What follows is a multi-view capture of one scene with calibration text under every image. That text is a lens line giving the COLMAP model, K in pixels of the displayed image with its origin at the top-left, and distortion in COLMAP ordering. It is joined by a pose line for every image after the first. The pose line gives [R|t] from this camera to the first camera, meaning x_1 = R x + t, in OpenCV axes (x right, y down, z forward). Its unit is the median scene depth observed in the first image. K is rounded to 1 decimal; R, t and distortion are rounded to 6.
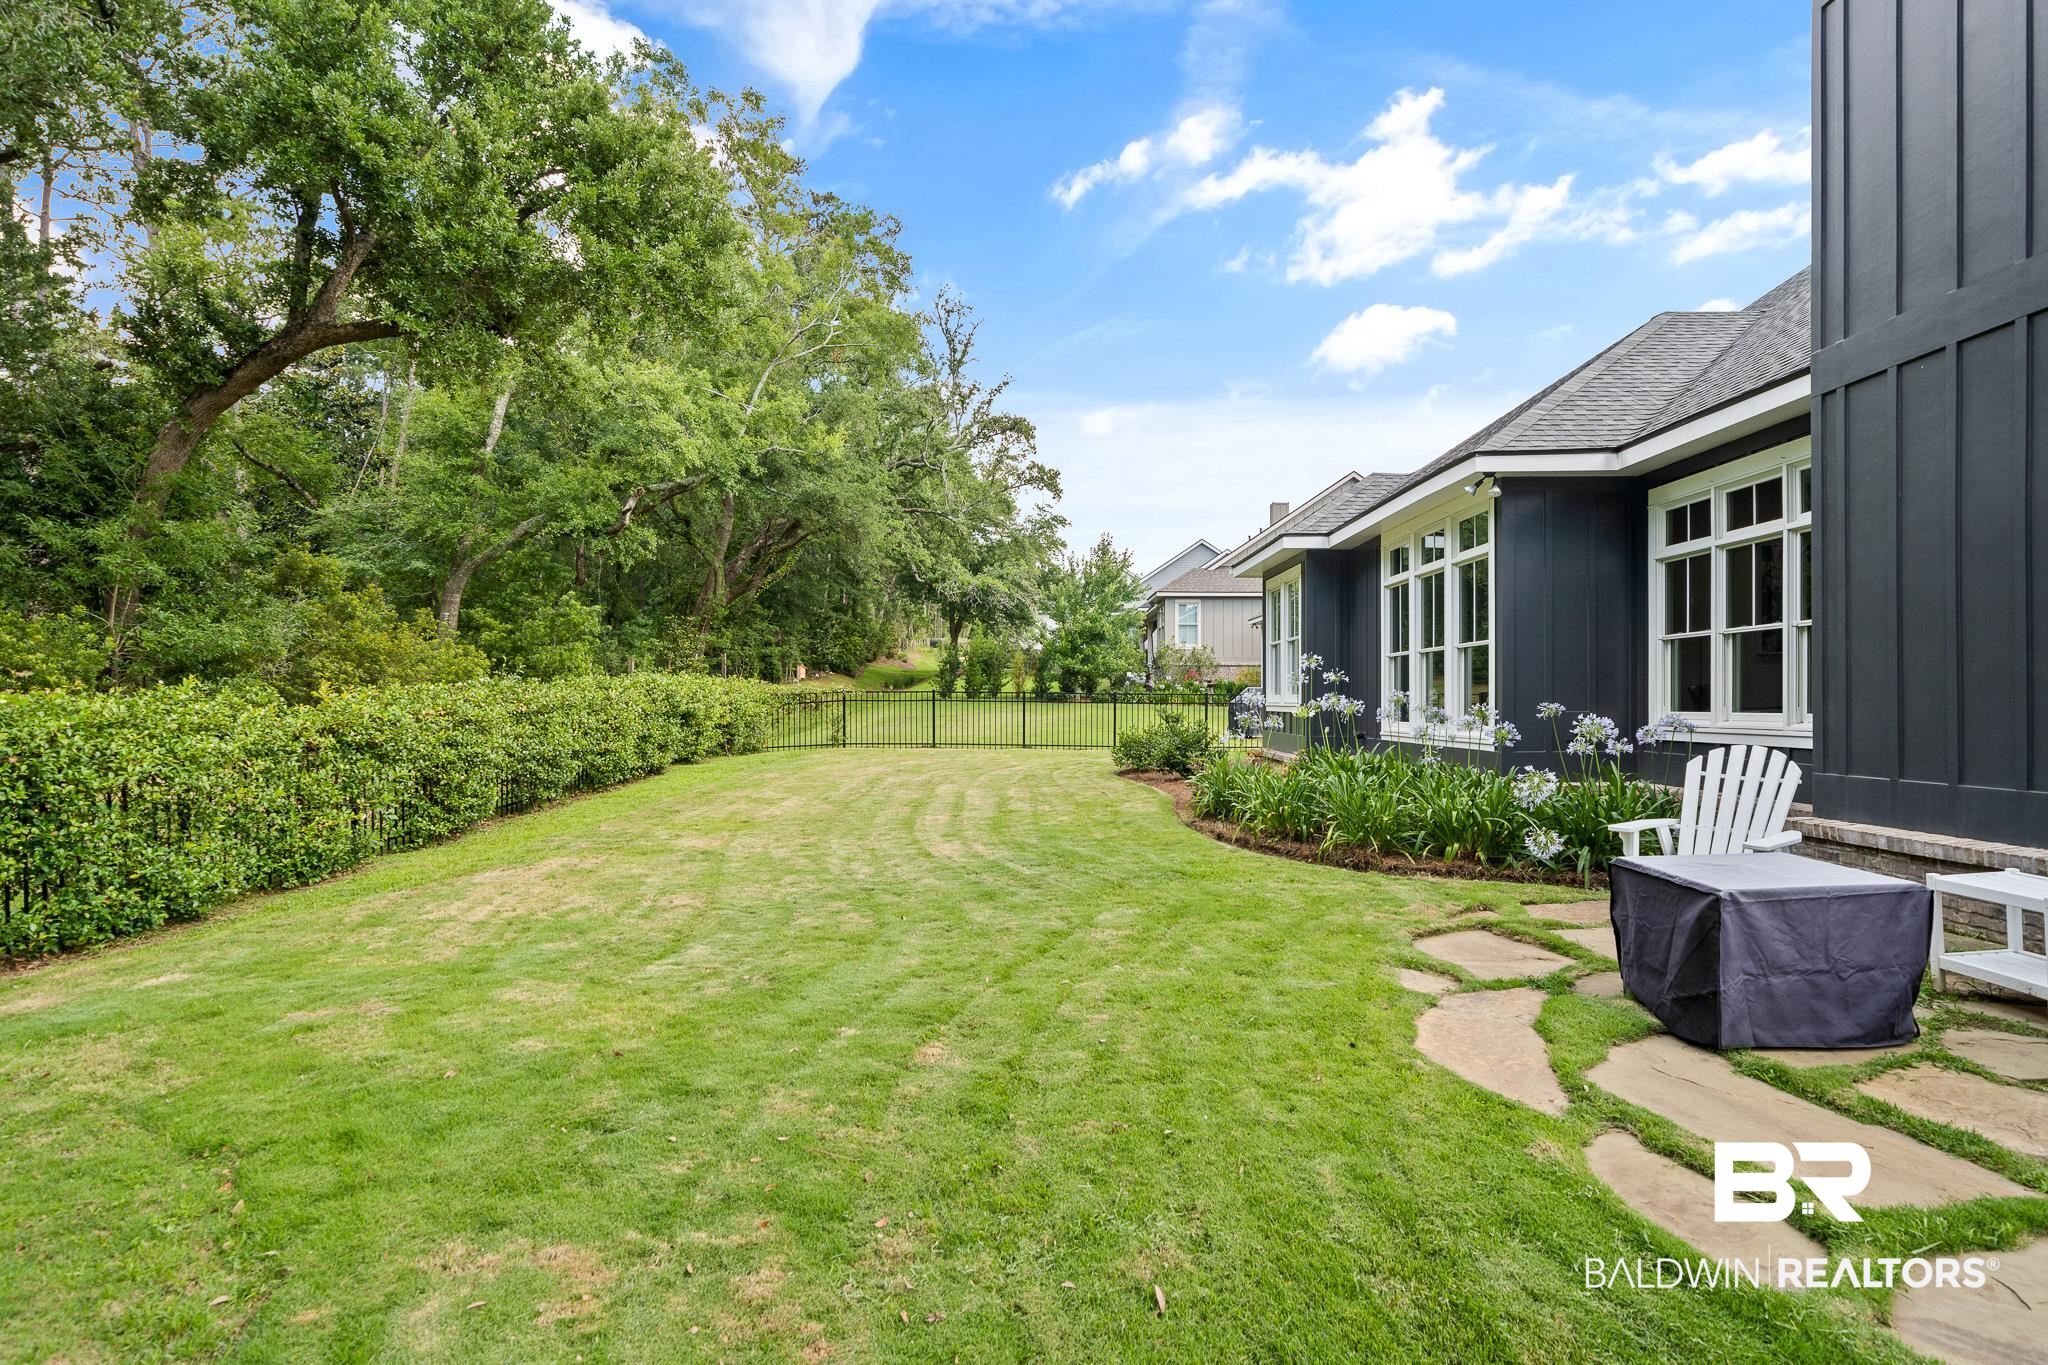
lens RADIAL K [[1090.7, 0, 994.3], [0, 1090.7, 663.8], [0, 0, 1]] dist [0.001295, -0.000482]
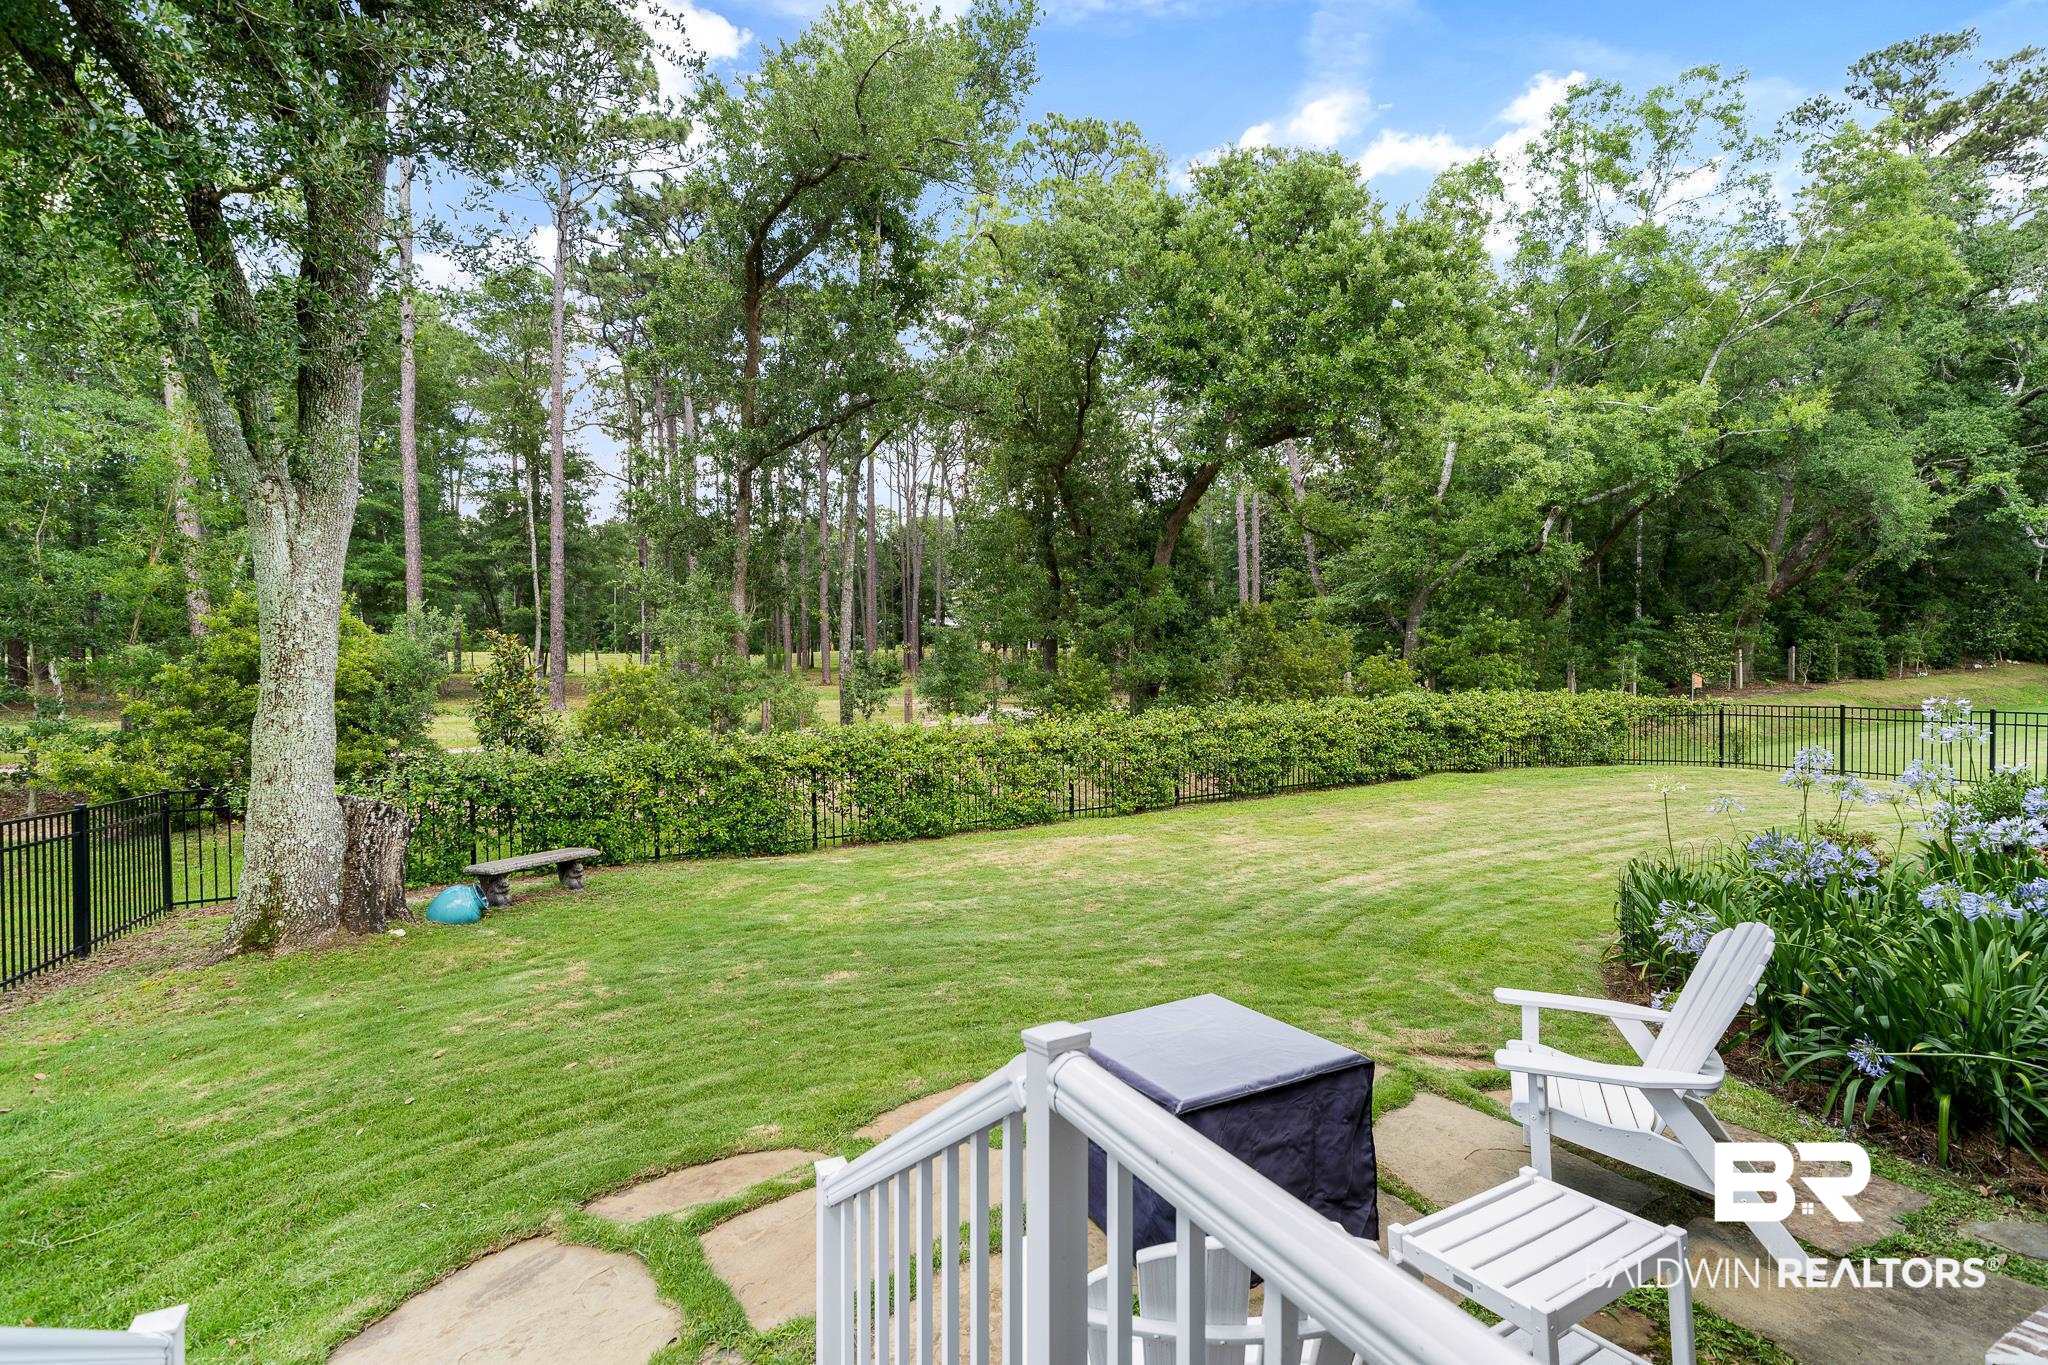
lens RADIAL K [[950.1, 0, 1020.5], [0, 950.1, 685.2], [0, 0, 1]] dist [0.000755, 0.000165]
pose [[0.491097, 0.012390, -0.871017, 1.243658], [0.014819, 0.999635, 0.022576, -0.109242], [0.870979, -0.023995, 0.490734, 0.491944]]
